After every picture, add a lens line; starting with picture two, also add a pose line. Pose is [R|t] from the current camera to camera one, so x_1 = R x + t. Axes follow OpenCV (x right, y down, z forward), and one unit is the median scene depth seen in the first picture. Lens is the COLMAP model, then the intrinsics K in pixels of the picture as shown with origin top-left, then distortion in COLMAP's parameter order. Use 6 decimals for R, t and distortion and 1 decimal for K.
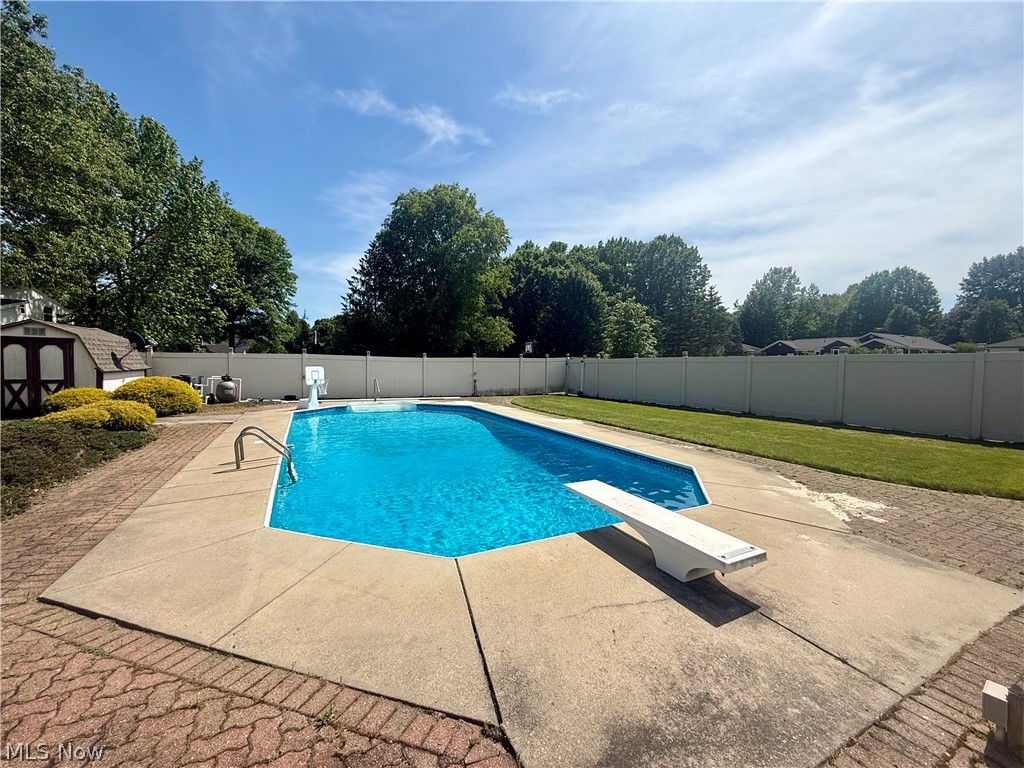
lens RADIAL K [[409.1, 0, 509.7], [0, 409.1, 387.2], [0, 0, 1]] dist [0.004533, -0.000336]
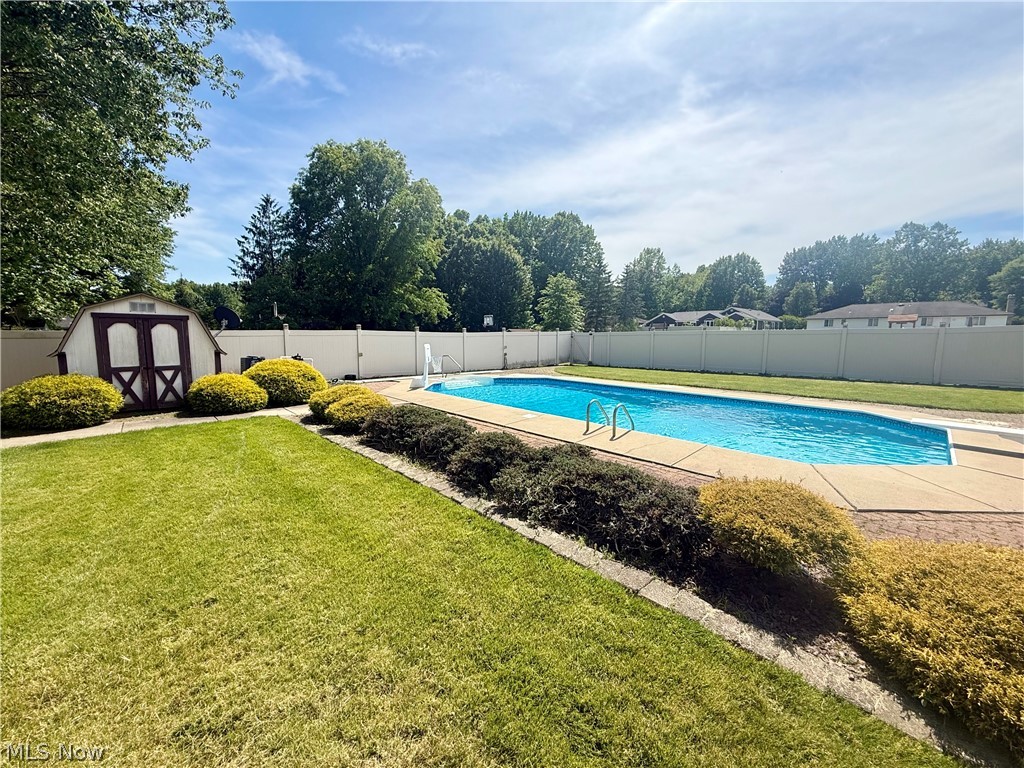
lens RADIAL K [[409.1, 0, 507.8], [0, 409.1, 383.7], [0, 0, 1]] dist [0.004533, -0.000336]
pose [[0.957526, -0.045829, 0.284683, -0.358725], [0.027837, 0.997369, 0.066931, -0.009176], [-0.287002, -0.056164, 0.956282, -0.002203]]
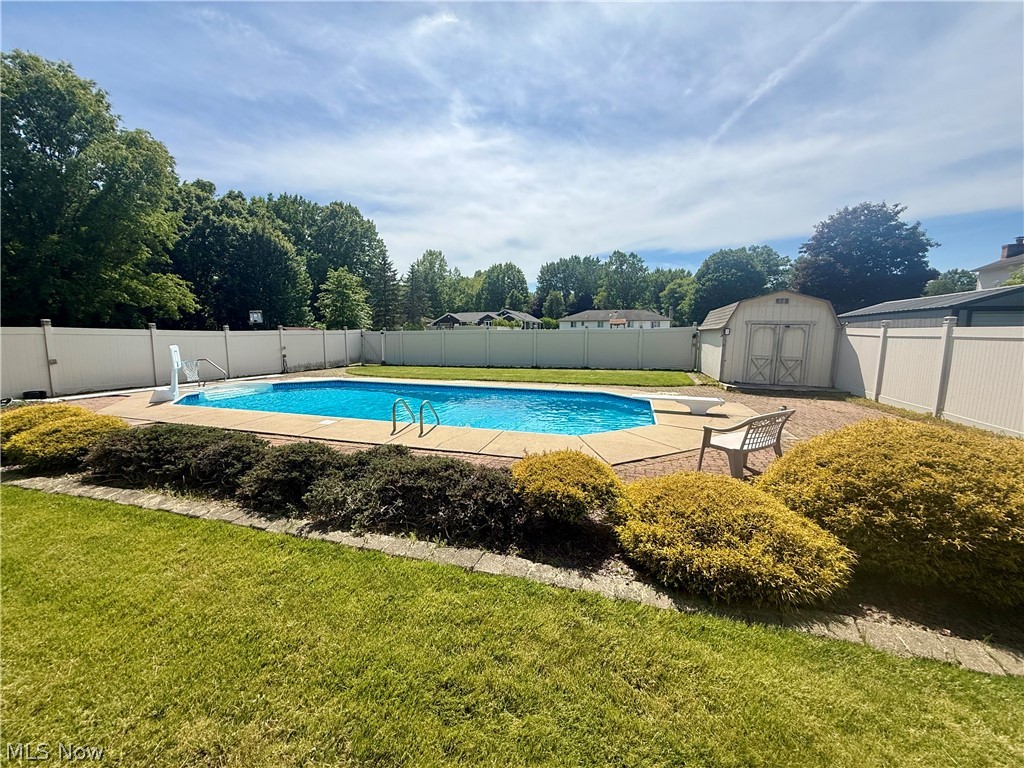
lens RADIAL K [[409.1, 0, 510.5], [0, 409.1, 383.7], [0, 0, 1]] dist [0.004533, -0.000336]
pose [[0.695240, -0.099136, 0.711908, -0.370052], [0.050086, 0.994717, 0.089604, -0.009401], [-0.717031, -0.026639, 0.696533, -0.000452]]
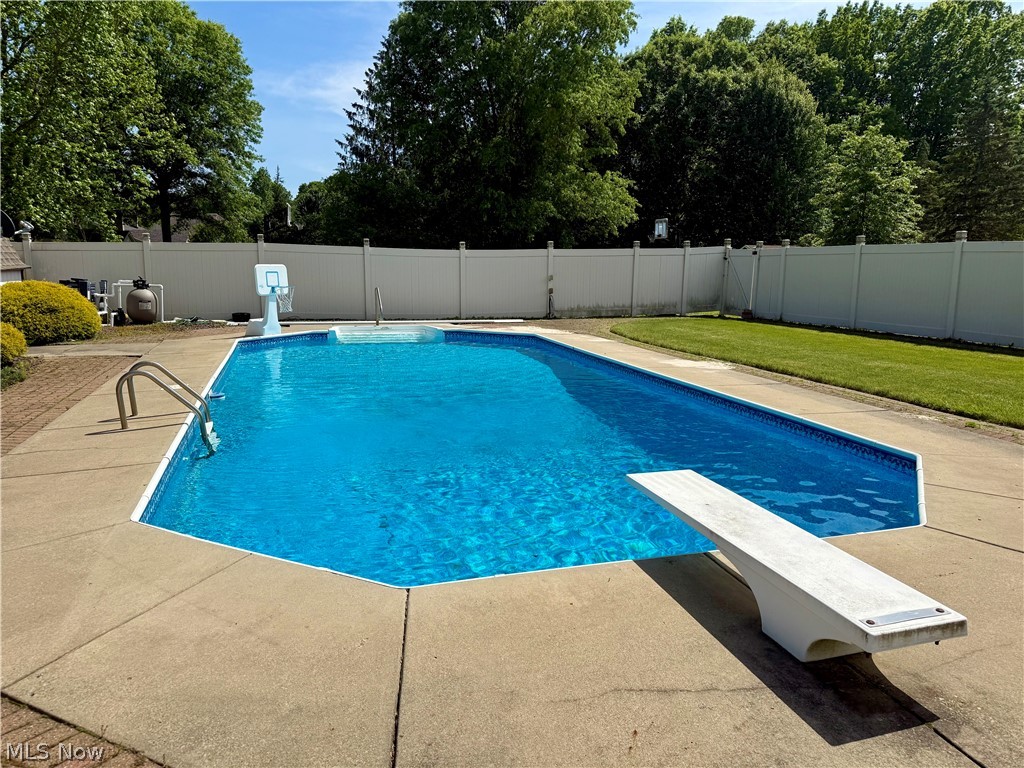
lens RADIAL K [[725.4, 0, 511.0], [0, 725.4, 390.2], [0, 0, 1]] dist [0.031772, -0.029754]
pose [[0.985630, 0.025110, -0.167044, 0.028573], [-0.004839, 0.992681, 0.120665, 0.001235], [0.168851, -0.118123, 0.978538, 0.005743]]
